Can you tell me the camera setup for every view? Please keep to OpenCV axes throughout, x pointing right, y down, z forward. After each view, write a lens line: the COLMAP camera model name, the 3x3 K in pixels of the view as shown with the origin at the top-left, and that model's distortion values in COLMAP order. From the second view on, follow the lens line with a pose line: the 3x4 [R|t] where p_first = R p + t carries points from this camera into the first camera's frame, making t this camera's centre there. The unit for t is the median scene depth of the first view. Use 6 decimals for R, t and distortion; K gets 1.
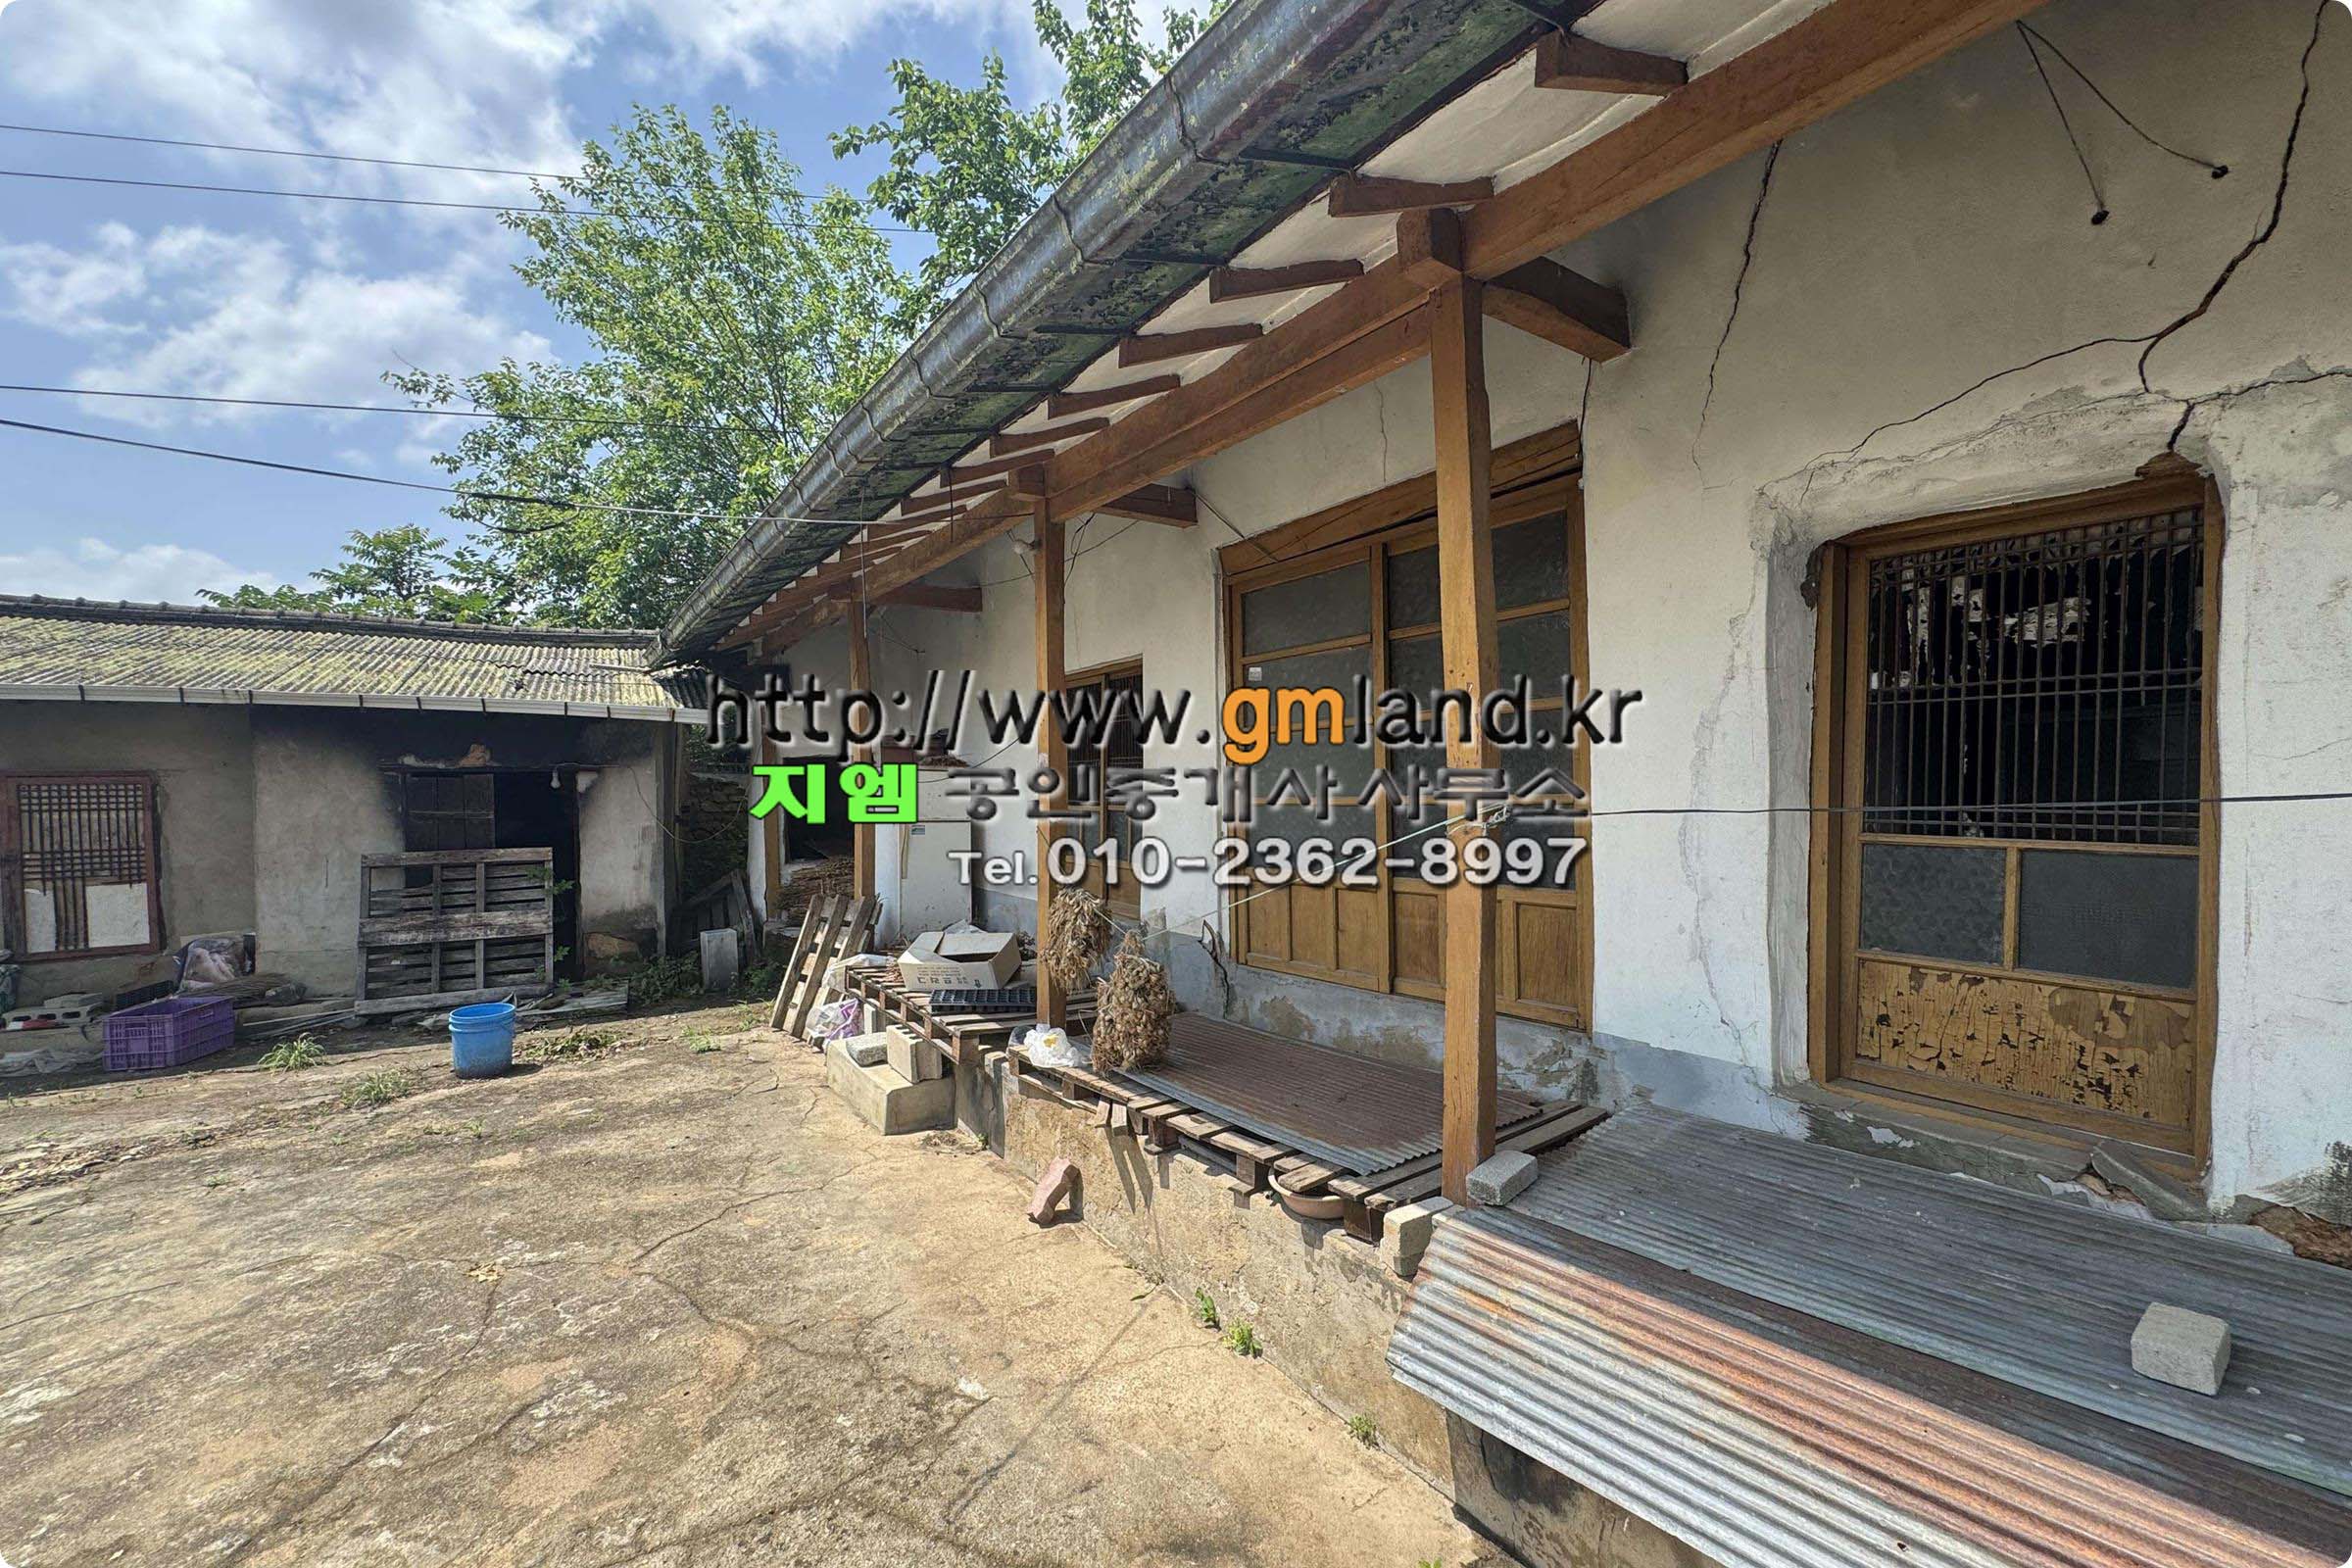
lens RADIAL K [[939.4, 0, 1177.1], [0, 939.4, 816.8], [0, 0, 1]] dist [-0.003063, -0.000112]
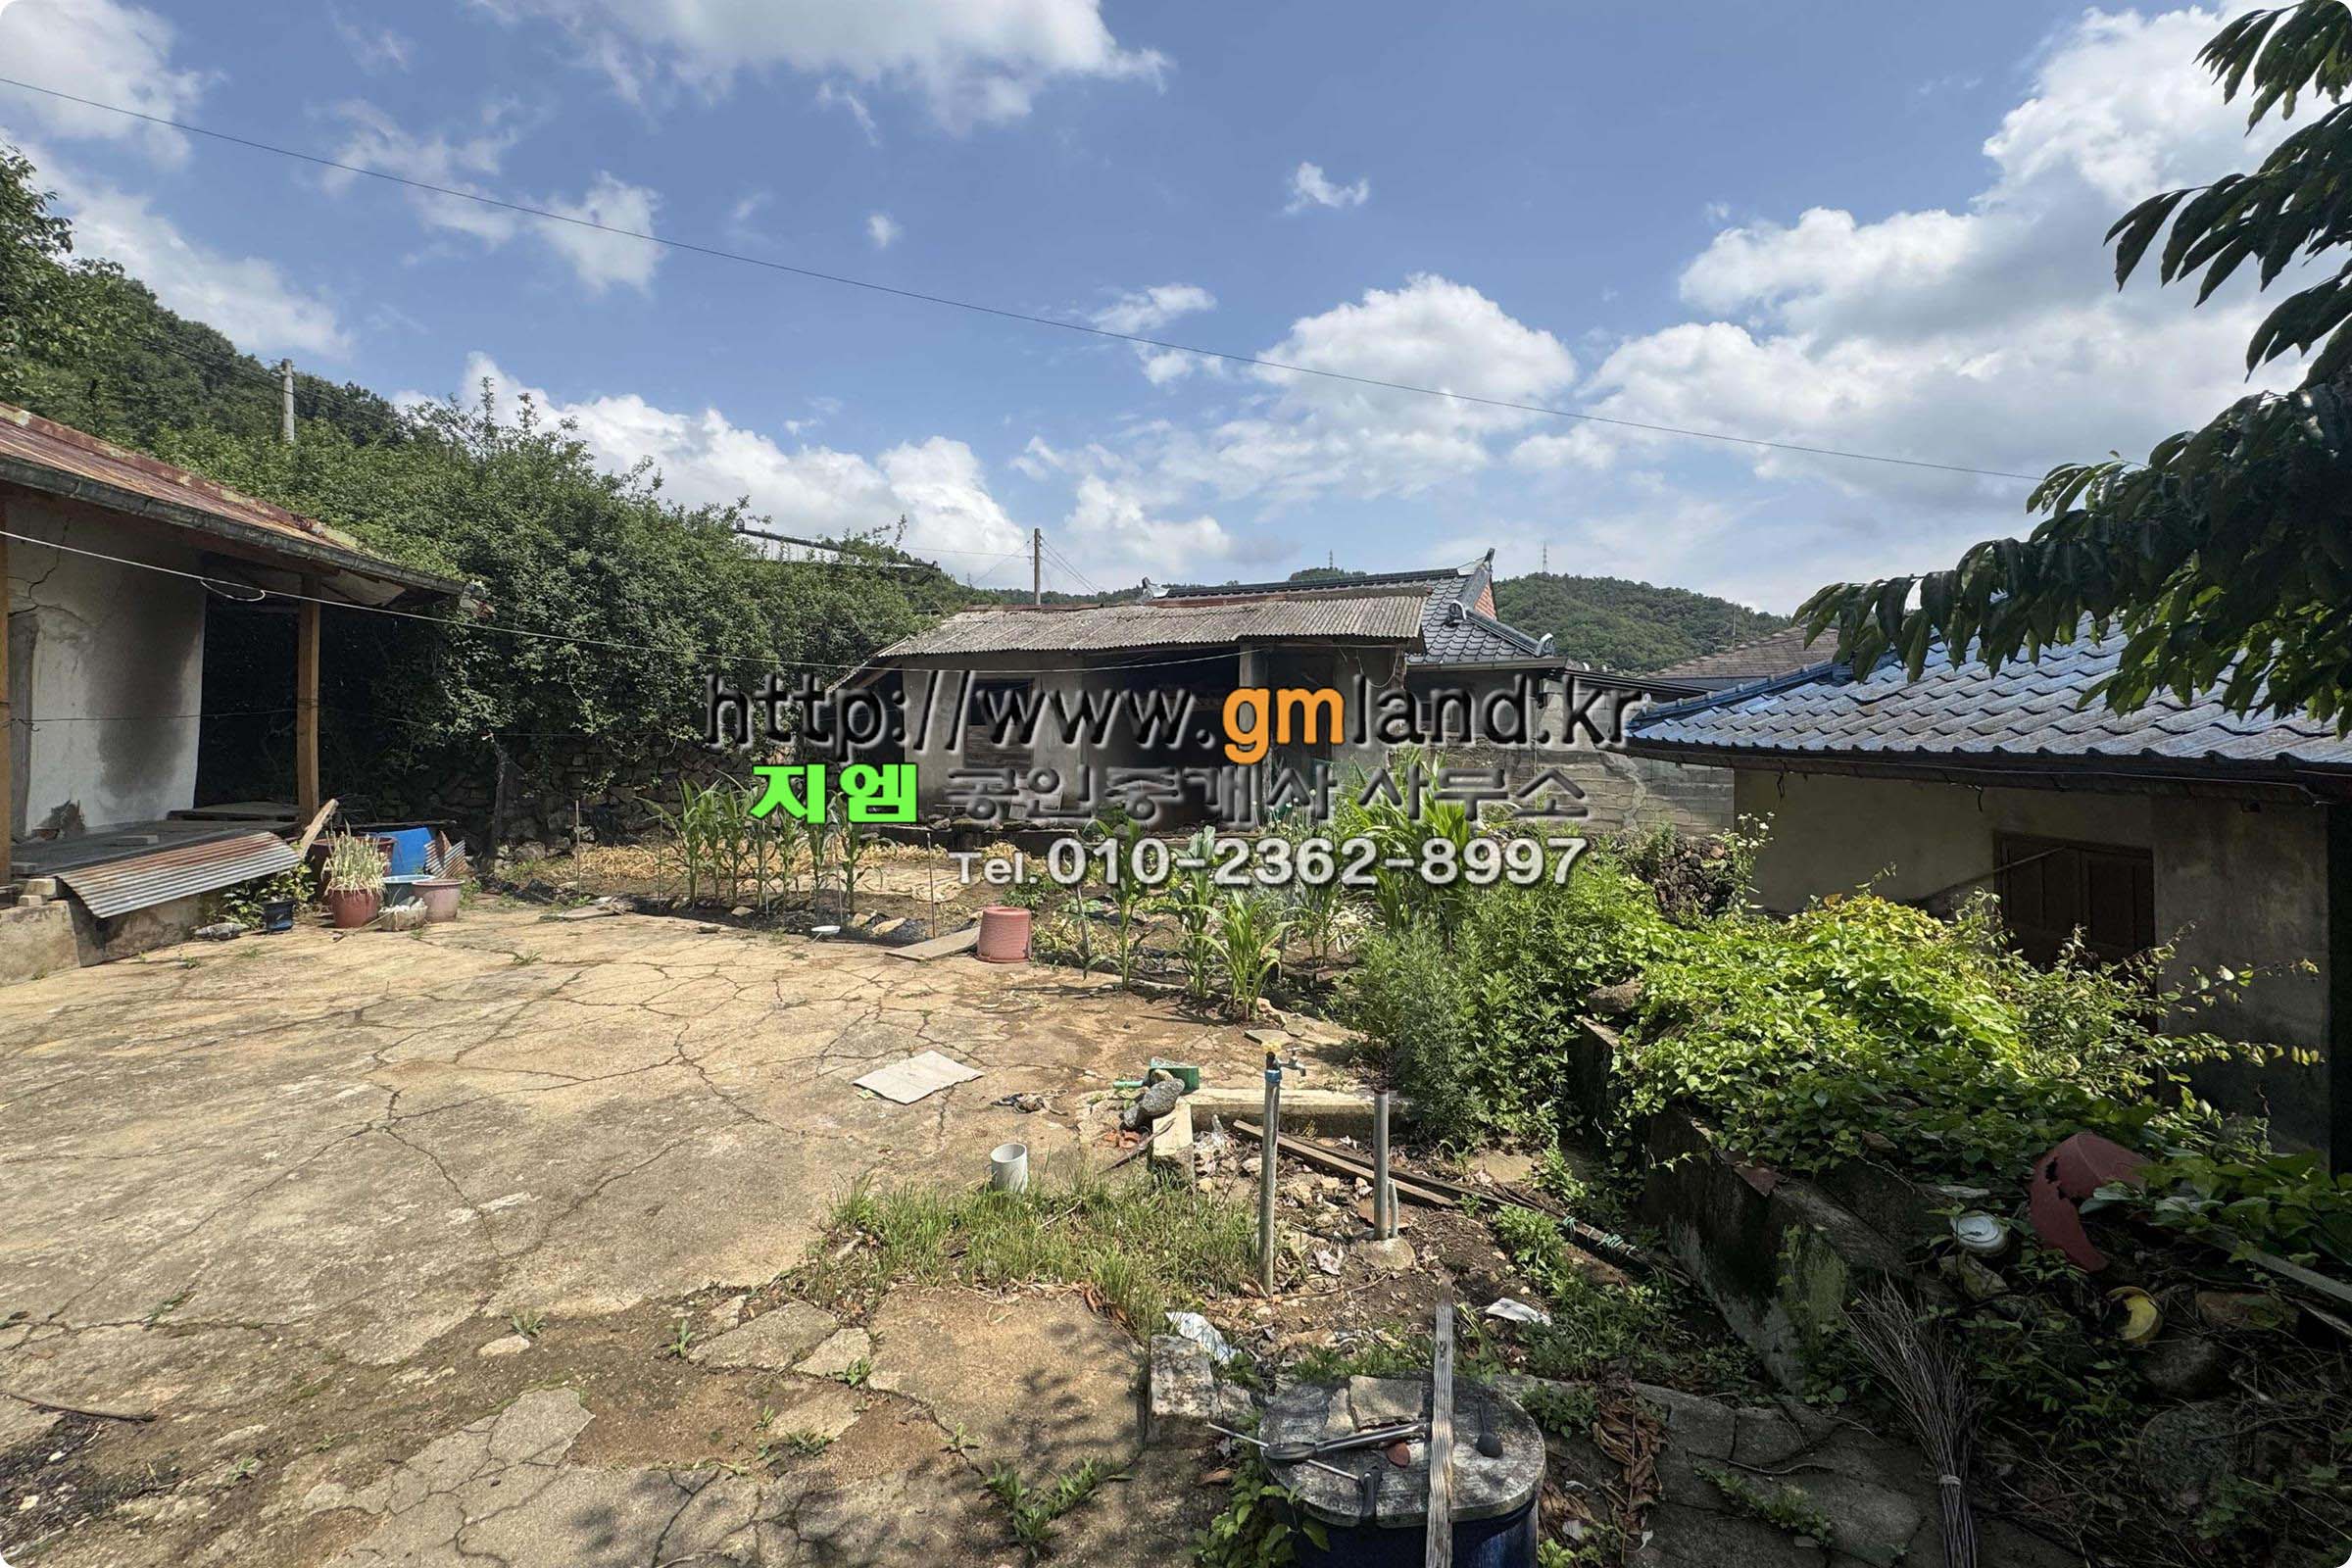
lens RADIAL K [[952.5, 0, 1179.6], [0, 952.5, 740.8], [0, 0, 1]] dist [0.000042, -0.000067]
pose [[-0.901773, 0.000426, 0.432210, -1.265143], [0.015148, 0.999416, 0.030621, 0.007453], [-0.431945, 0.034160, -0.901253, 0.692893]]
